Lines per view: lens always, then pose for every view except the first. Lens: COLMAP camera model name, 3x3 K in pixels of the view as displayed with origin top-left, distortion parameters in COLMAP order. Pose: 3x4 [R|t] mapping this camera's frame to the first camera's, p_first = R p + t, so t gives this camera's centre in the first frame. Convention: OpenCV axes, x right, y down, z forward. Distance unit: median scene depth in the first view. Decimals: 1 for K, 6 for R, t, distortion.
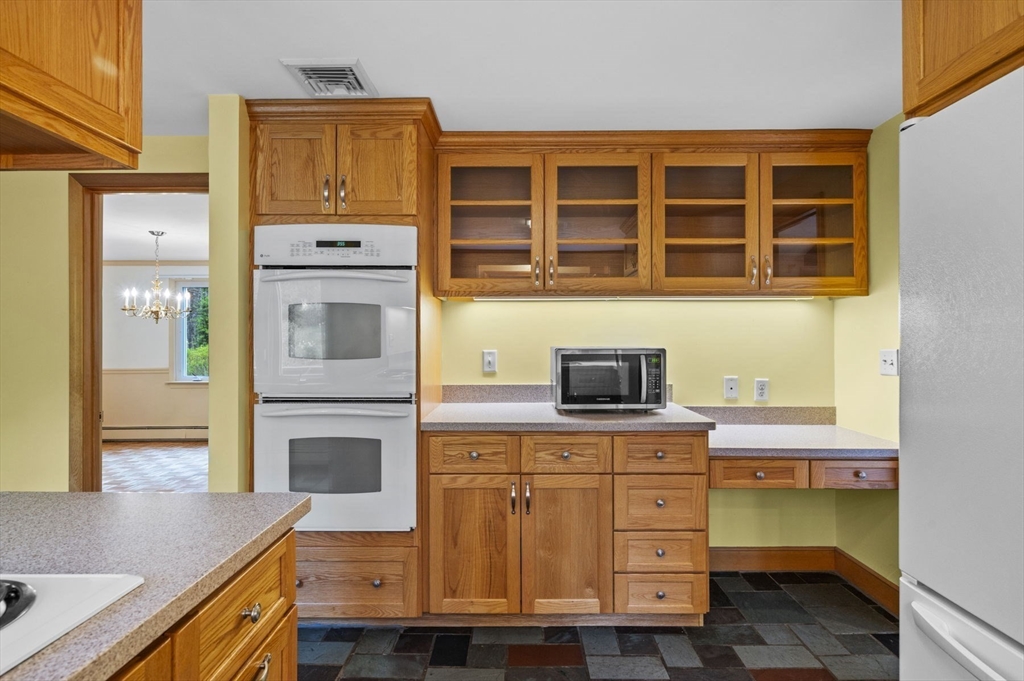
lens RADIAL K [[534.5, 0, 512.0], [0, 534.5, 340.5], [0, 0, 1]] dist [-0.001787, -0.000318]
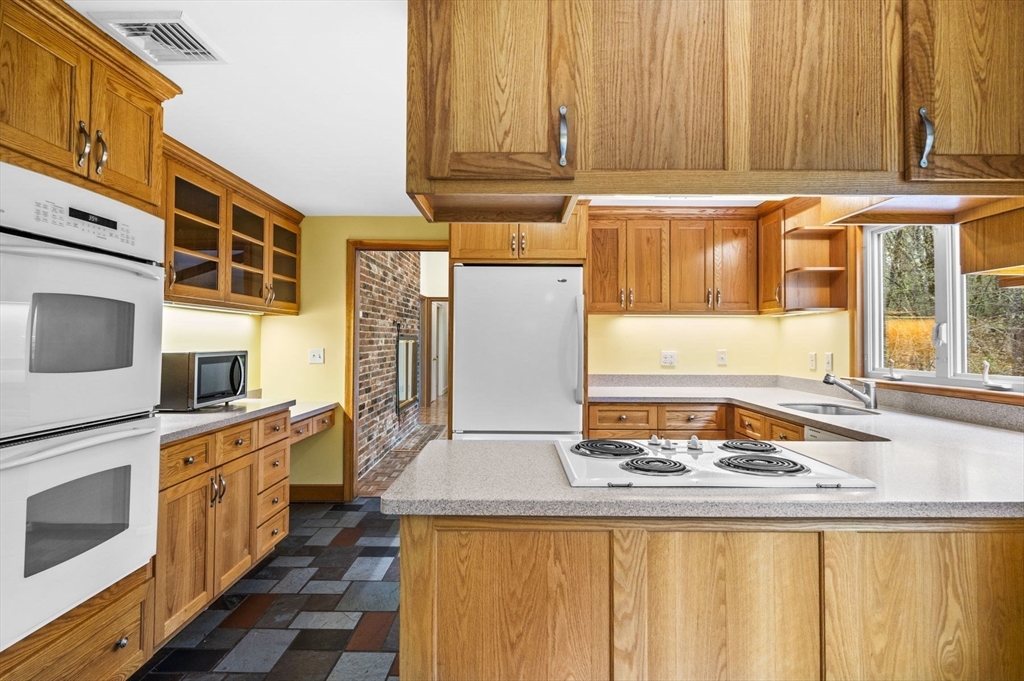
lens RADIAL K [[534.5, 0, 512.0], [0, 534.5, 340.5], [0, 0, 1]] dist [-0.001787, -0.000318]
pose [[-0.008551, 0.001831, 0.999962, -1.066987], [-0.001583, 0.999997, -0.001844, -0.007802], [-0.999962, -0.001598, -0.008548, 0.407240]]
